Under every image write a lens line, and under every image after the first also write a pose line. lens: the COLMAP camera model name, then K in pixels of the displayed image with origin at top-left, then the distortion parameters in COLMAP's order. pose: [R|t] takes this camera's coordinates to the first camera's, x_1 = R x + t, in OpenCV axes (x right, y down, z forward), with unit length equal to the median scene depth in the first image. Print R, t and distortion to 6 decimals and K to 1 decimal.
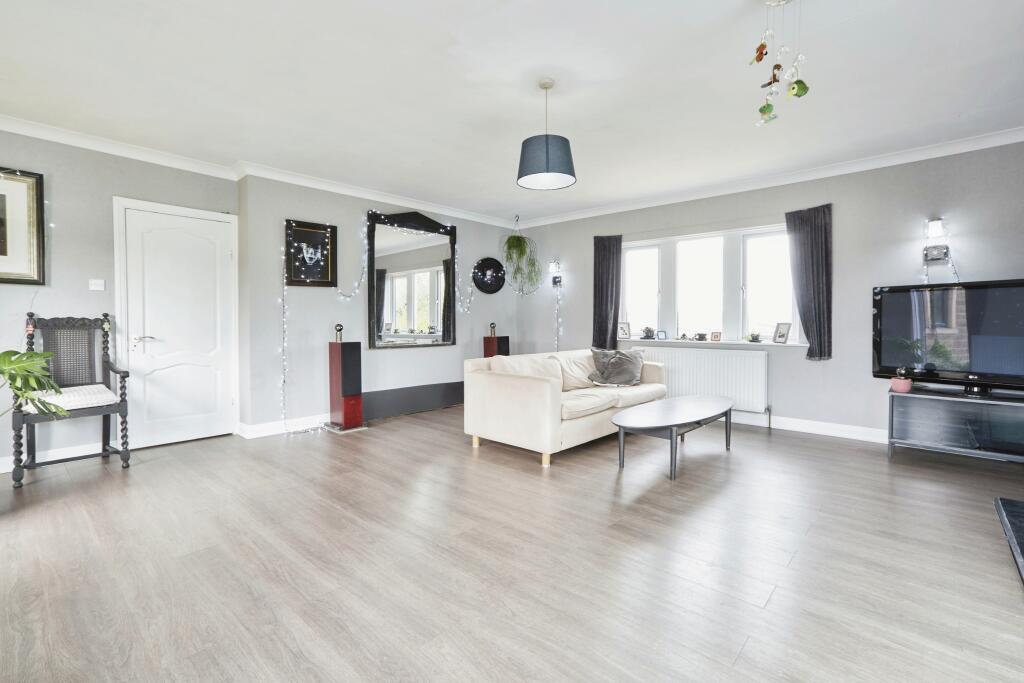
lens RADIAL K [[462.3, 0, 506.4], [0, 462.3, 318.7], [0, 0, 1]] dist [-0.020241, 0.000356]
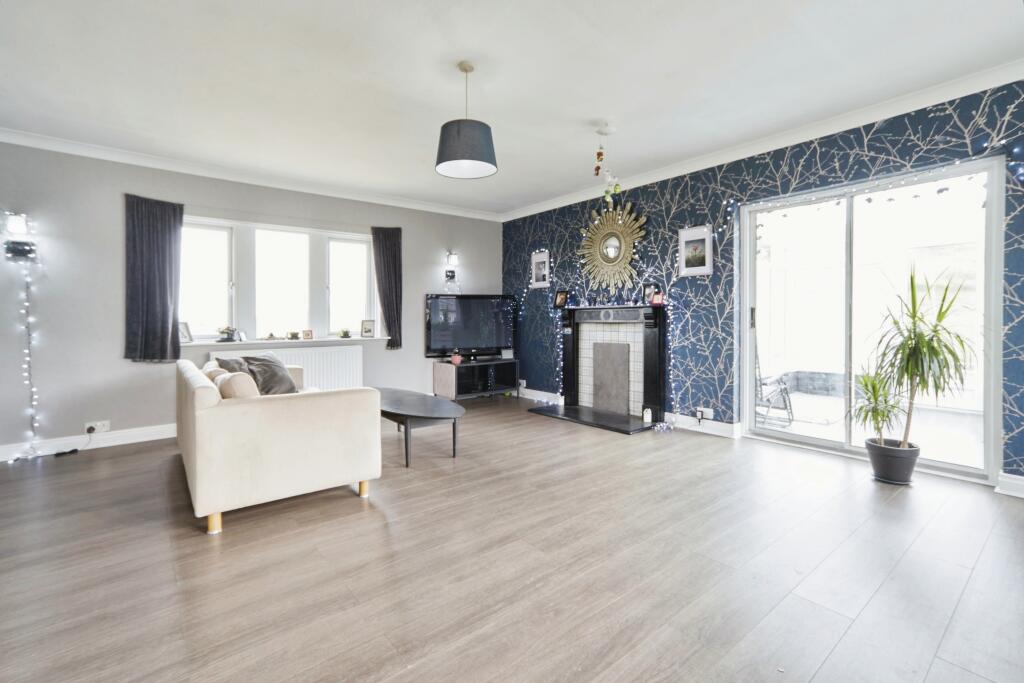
lens RADIAL K [[462.3, 0, 506.4], [0, 462.3, 318.7], [0, 0, 1]] dist [-0.020241, 0.000356]
pose [[0.157204, -0.002120, 0.987564, -0.570572], [0.003035, 0.999994, 0.001663, 0.005383], [-0.987561, 0.002736, 0.157210, 0.528435]]
